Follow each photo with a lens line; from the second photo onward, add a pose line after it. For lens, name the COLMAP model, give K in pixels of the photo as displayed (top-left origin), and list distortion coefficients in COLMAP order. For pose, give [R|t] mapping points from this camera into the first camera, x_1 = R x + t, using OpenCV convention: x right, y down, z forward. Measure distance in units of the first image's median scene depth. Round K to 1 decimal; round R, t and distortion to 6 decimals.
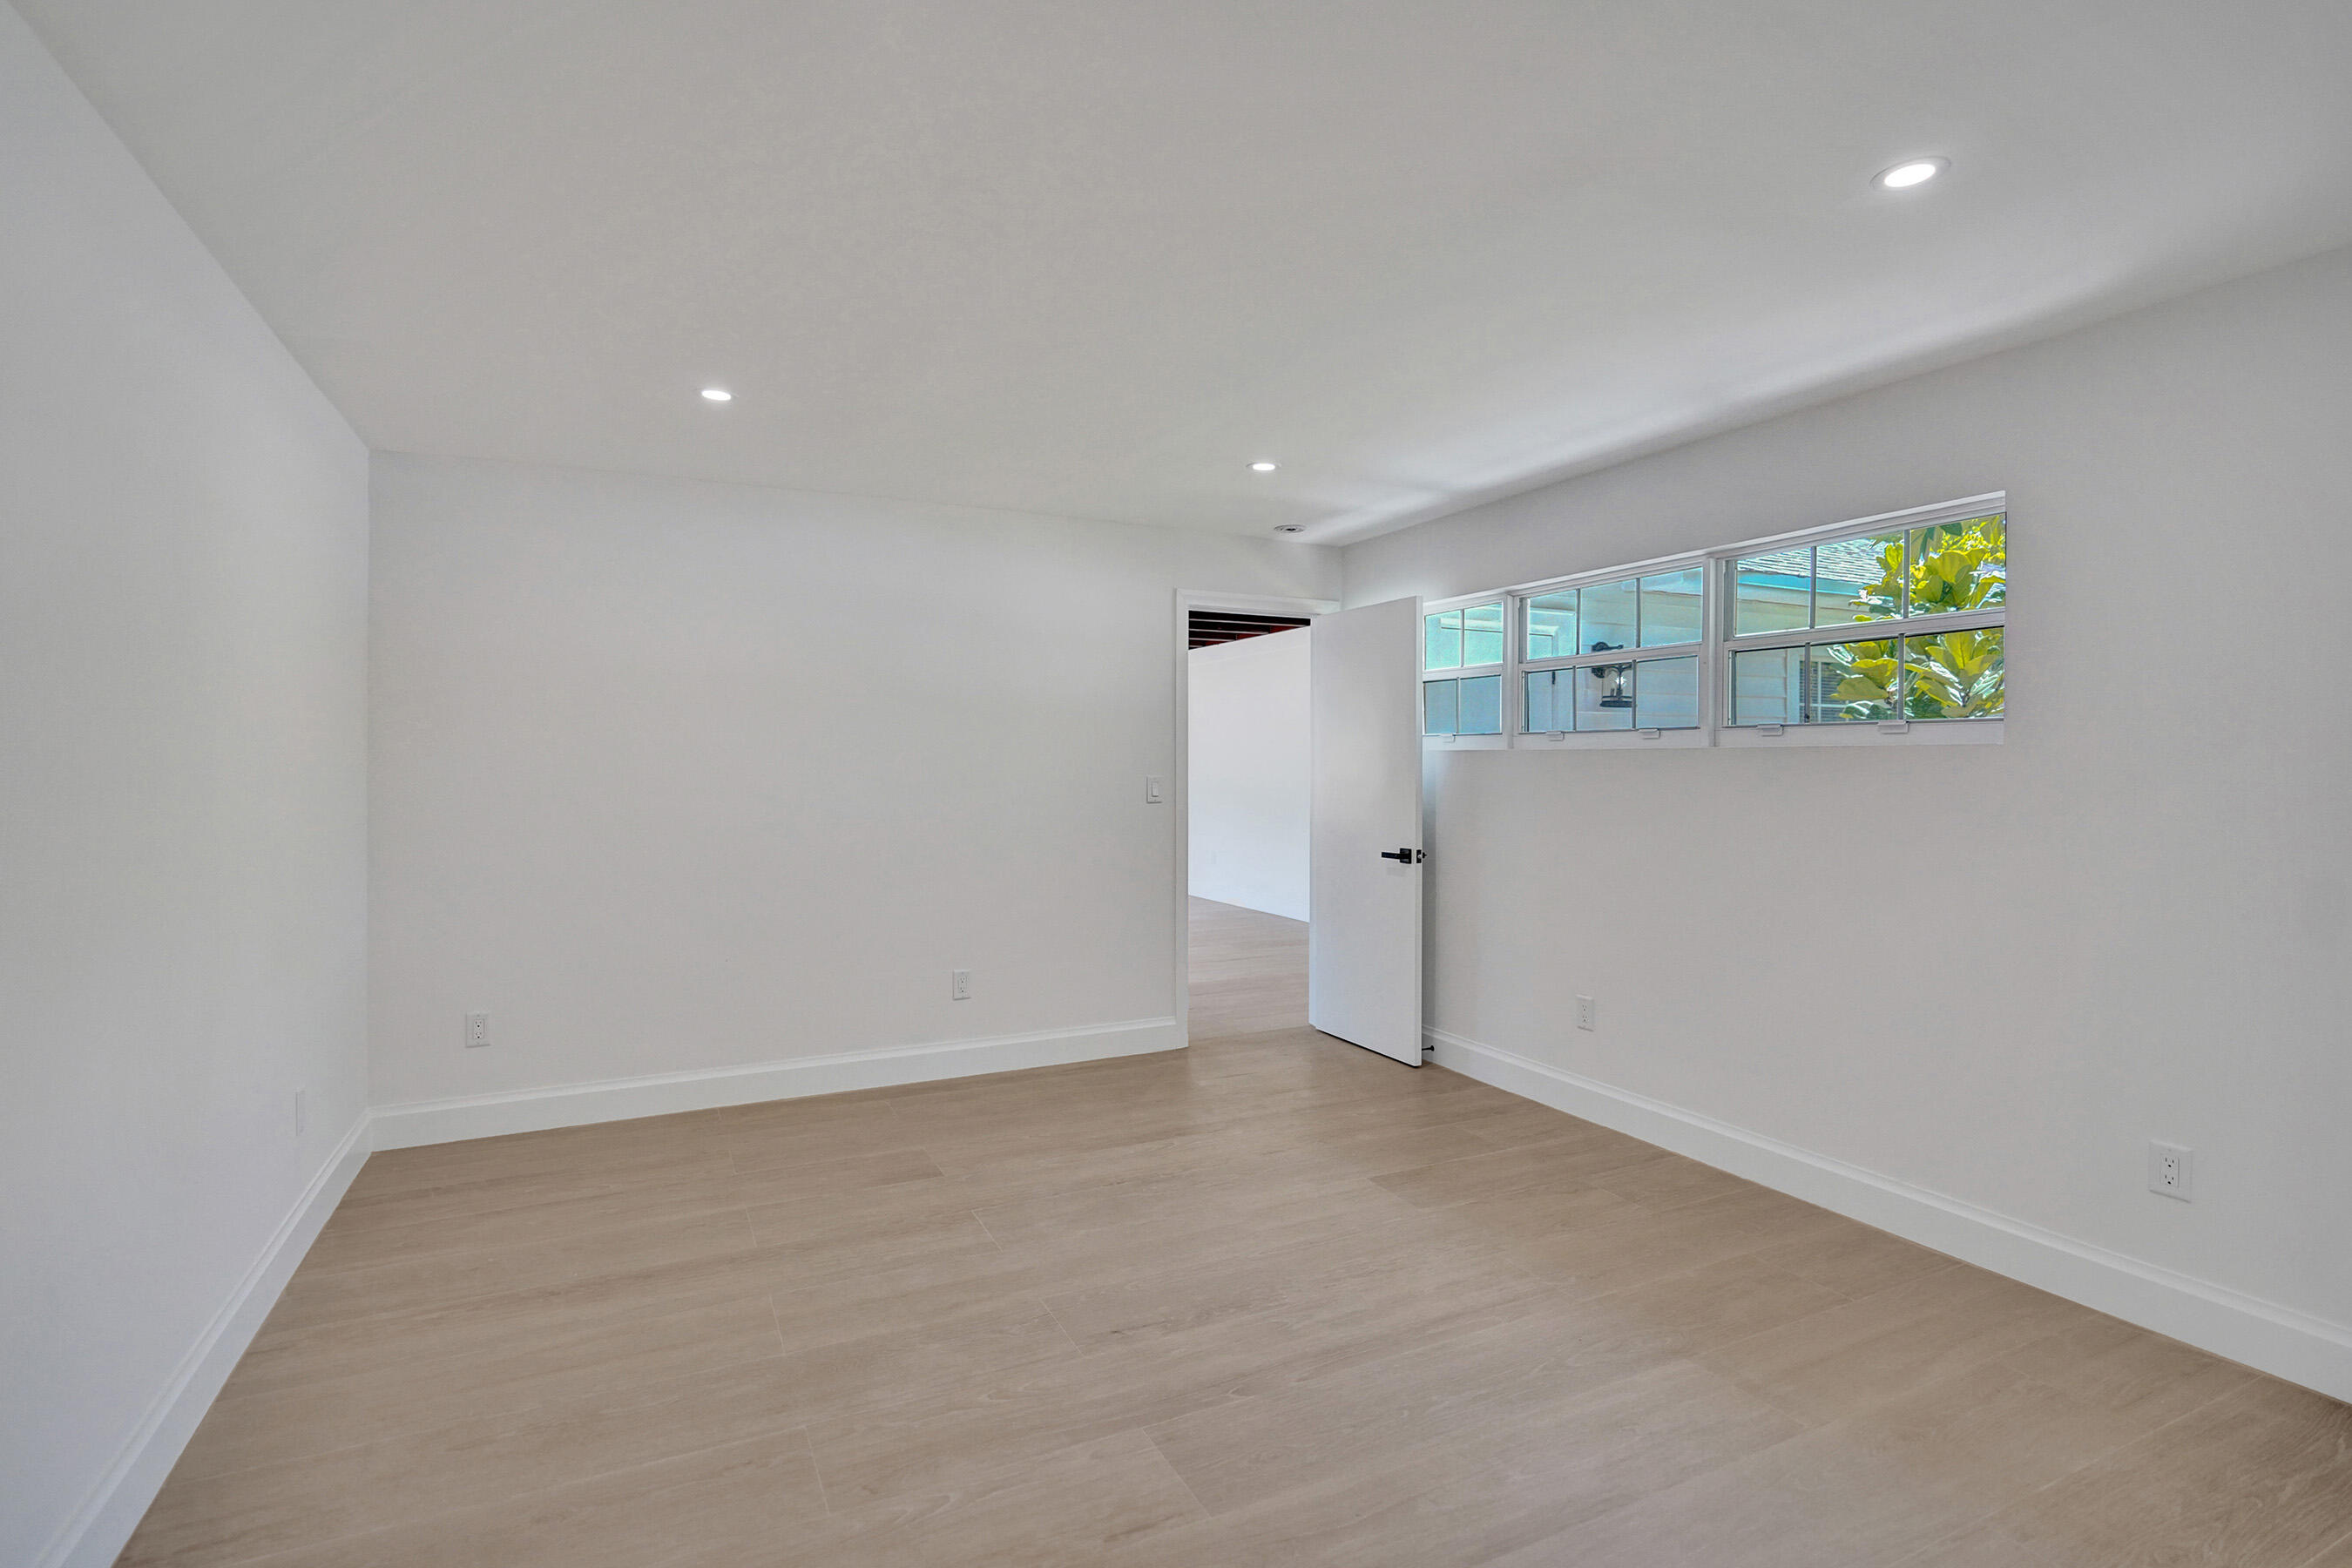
lens RADIAL K [[1134.8, 0, 1172.5], [0, 1134.8, 745.7], [0, 0, 1]] dist [-0.003673, -0.000111]
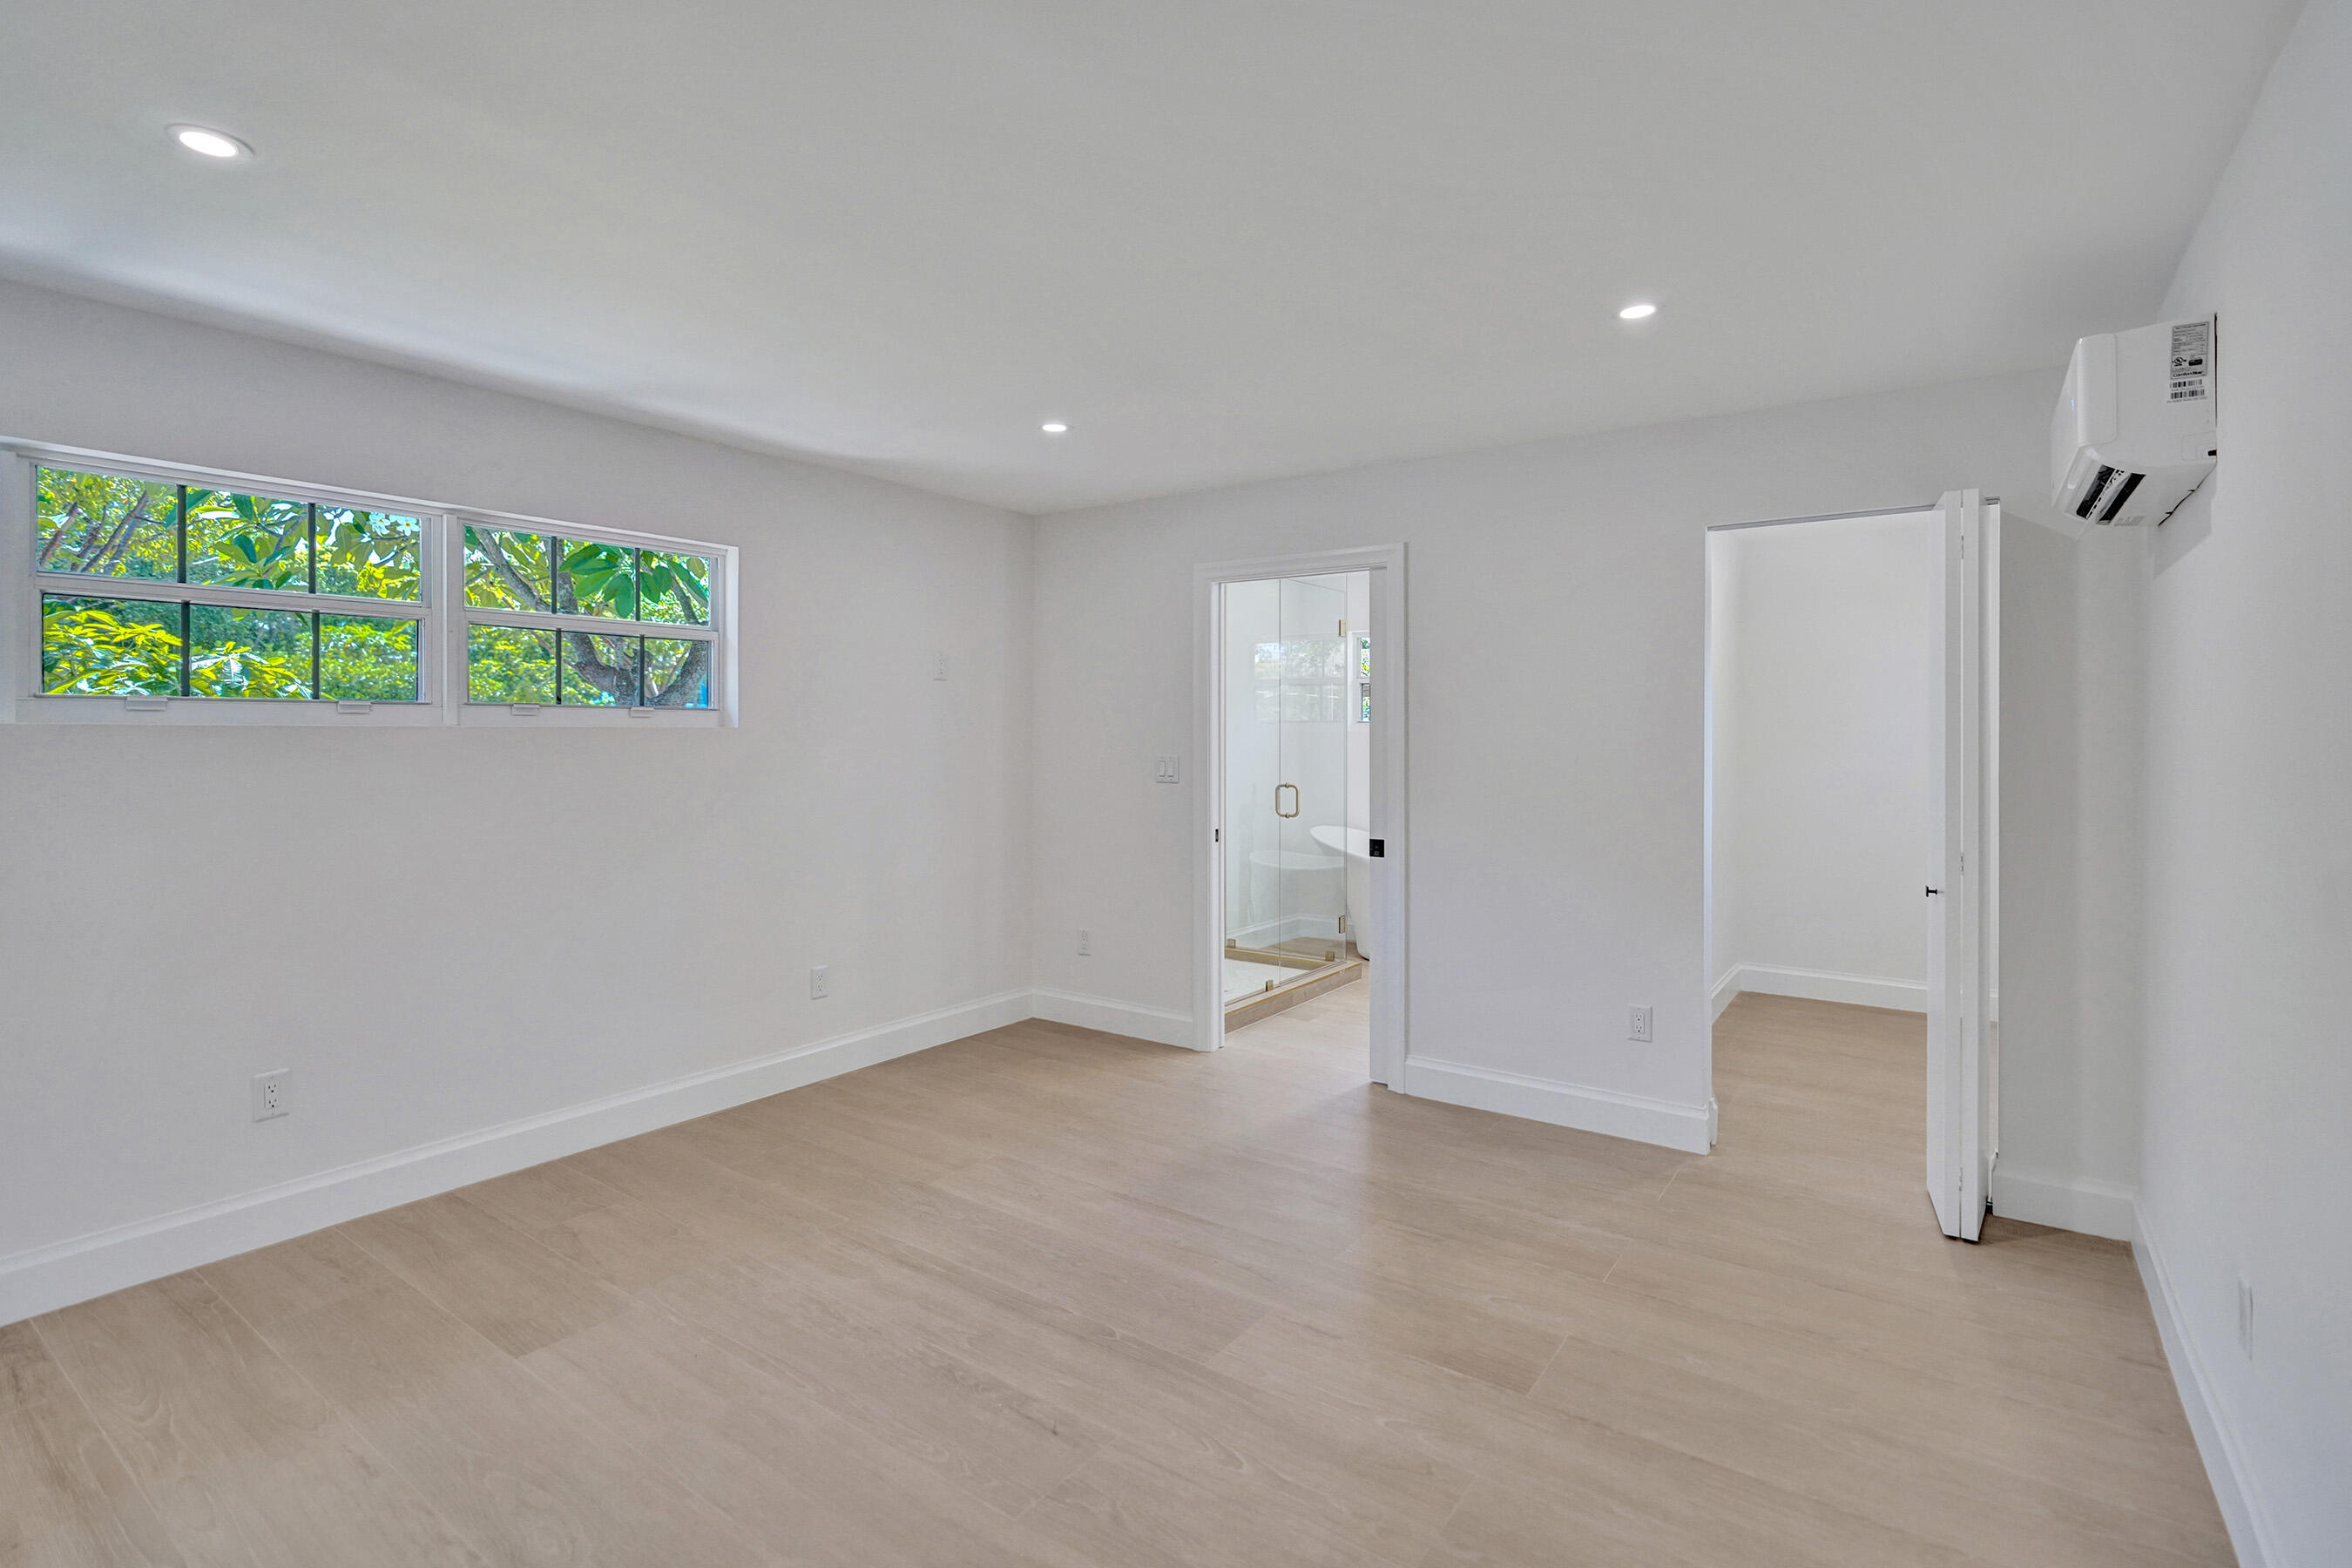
lens RADIAL K [[1113.3, 0, 1151.7], [0, 1113.3, 769.1], [0, 0, 1]] dist [-0.001086, 0.000860]
pose [[-0.460181, -0.033556, 0.887191, -0.554957], [-0.012964, 0.999433, 0.031076, 0.000531], [-0.887730, 0.002799, -0.460355, 0.915119]]
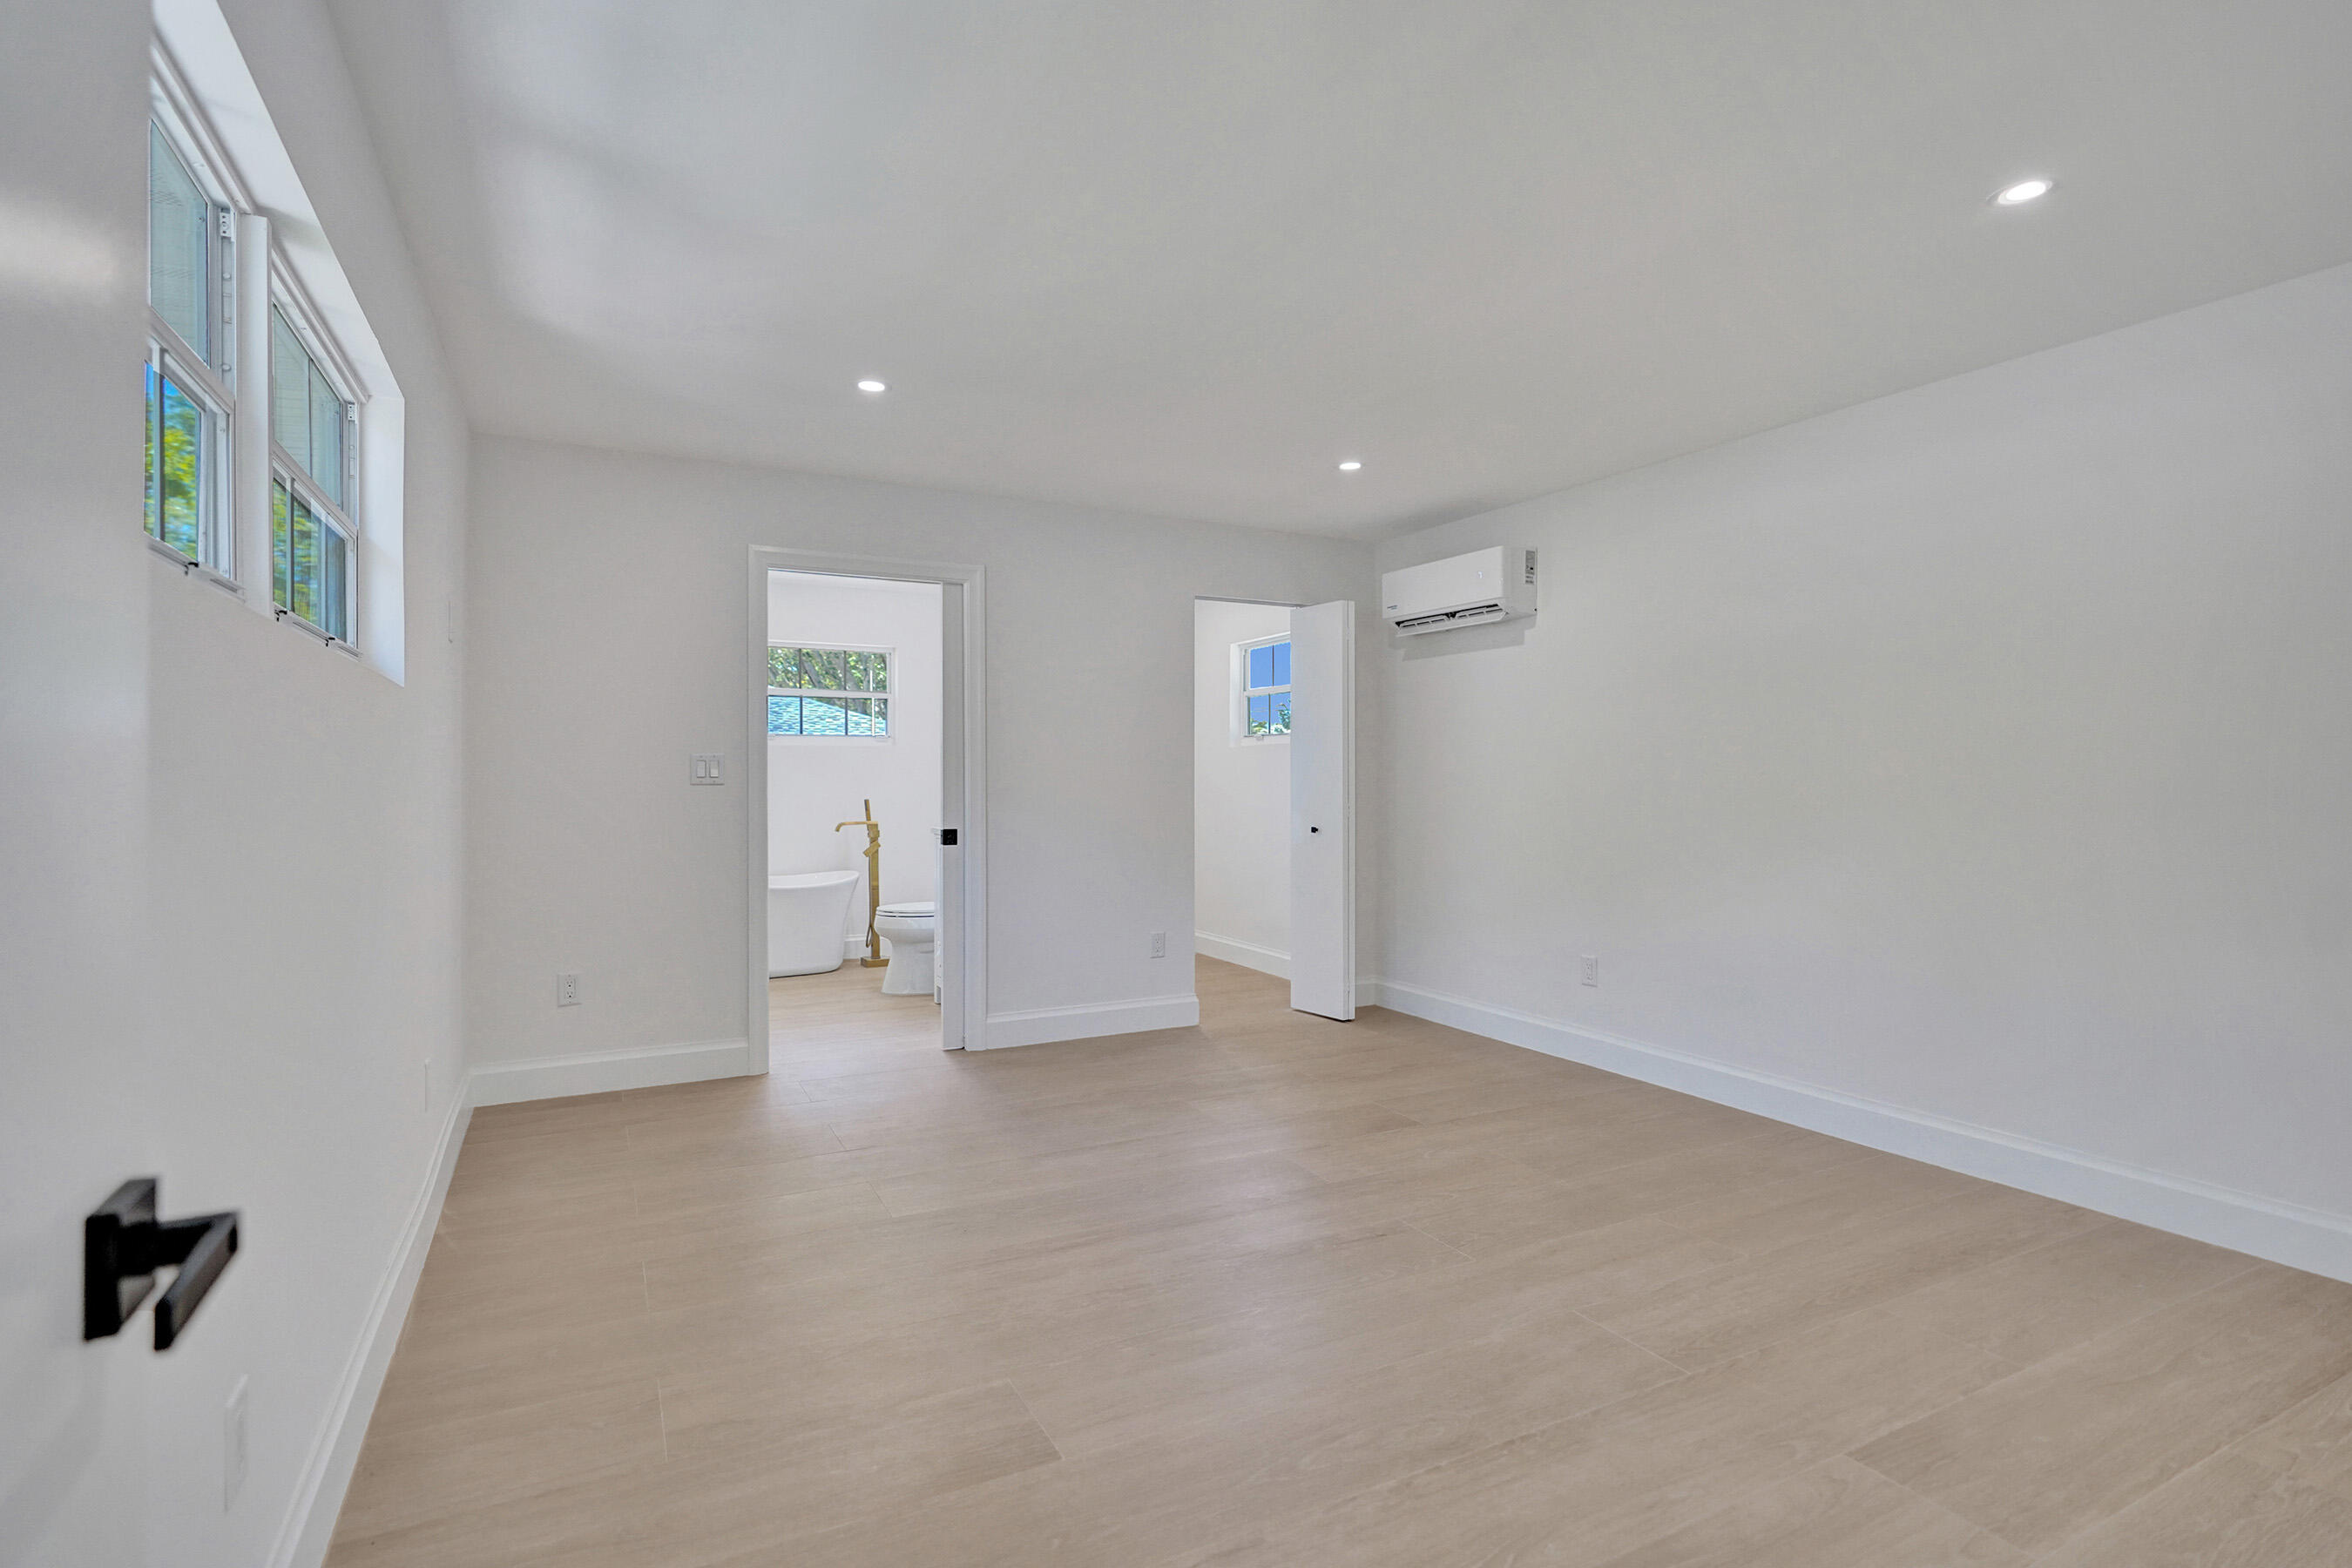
lens RADIAL K [[1110.6, 0, 1155.2], [0, 1110.6, 806.1], [0, 0, 1]] dist [0.003230, 0.001698]
pose [[-0.999948, -0.003293, -0.009694, 0.126451], [-0.003420, 0.999909, 0.013058, 0.061206], [0.009650, 0.013090, -0.999868, 1.441357]]
